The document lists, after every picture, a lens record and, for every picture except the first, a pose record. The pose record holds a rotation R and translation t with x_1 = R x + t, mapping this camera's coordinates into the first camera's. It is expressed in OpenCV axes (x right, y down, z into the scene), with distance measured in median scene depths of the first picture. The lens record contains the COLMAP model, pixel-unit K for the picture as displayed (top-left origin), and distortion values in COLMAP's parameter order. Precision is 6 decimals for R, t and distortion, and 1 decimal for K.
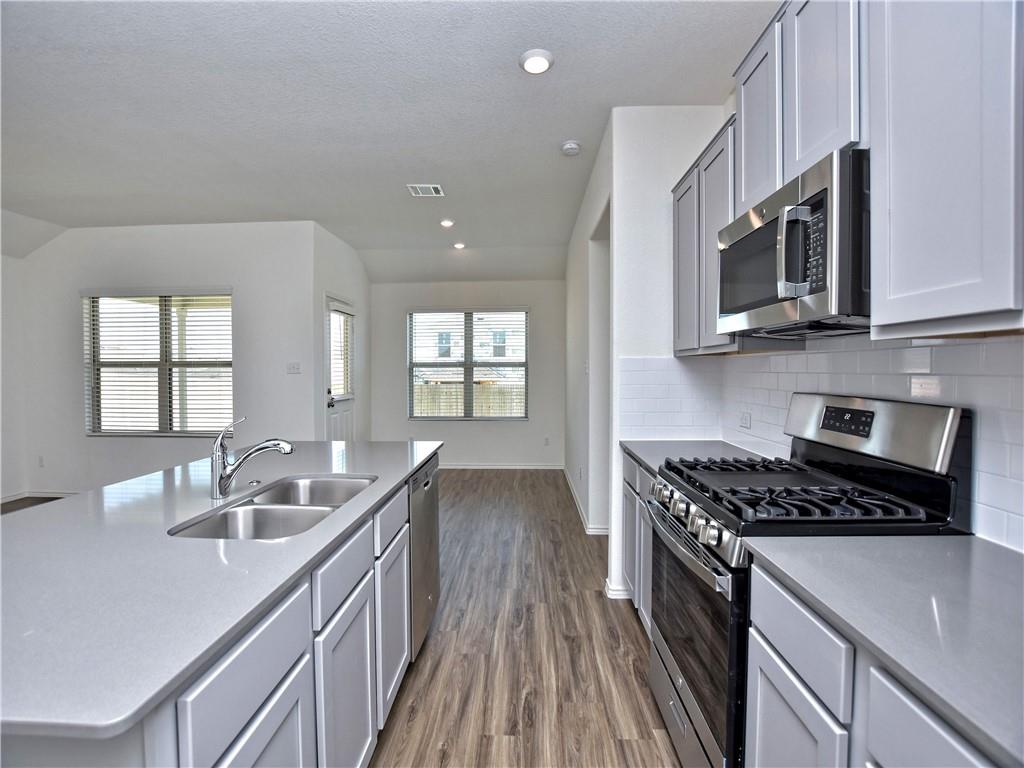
lens RADIAL K [[477.4, 0, 512.0], [0, 477.4, 384.0], [0, 0, 1]] dist [-0.002810, -0.000933]
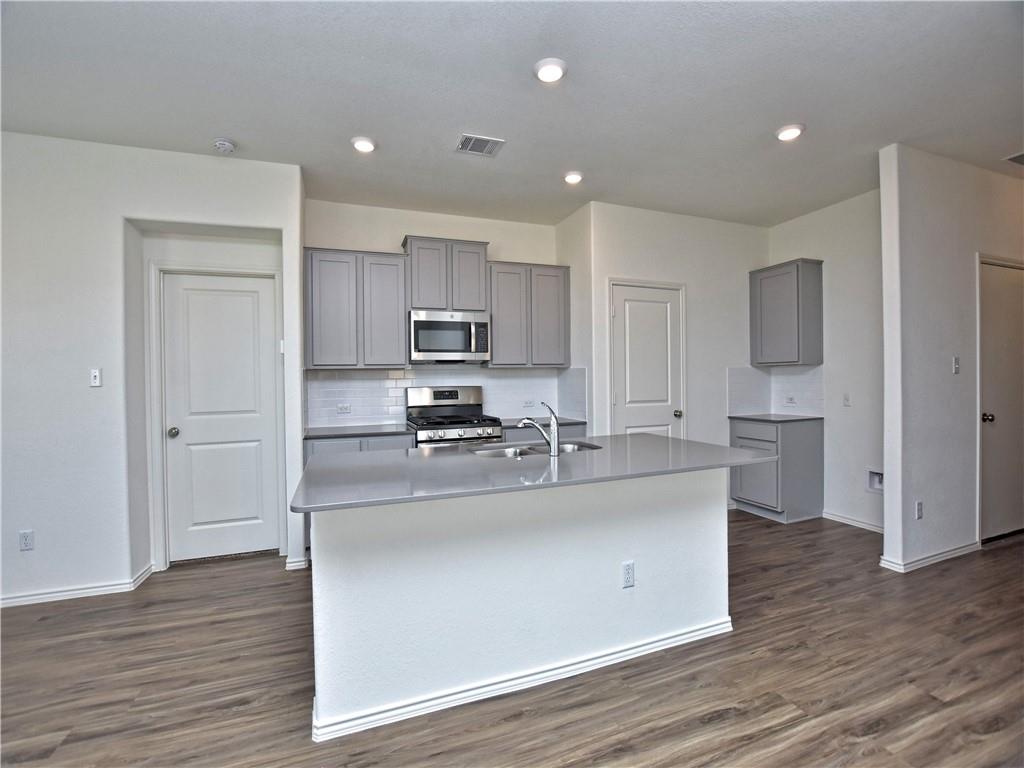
lens RADIAL K [[477.4, 0, 512.0], [0, 477.4, 384.0], [0, 0, 1]] dist [-0.002810, -0.000933]
pose [[-0.396988, -0.001018, 0.917823, -0.926143], [0.045242, 0.998762, 0.020677, -0.012585], [-0.916708, 0.049733, -0.396450, 0.828954]]
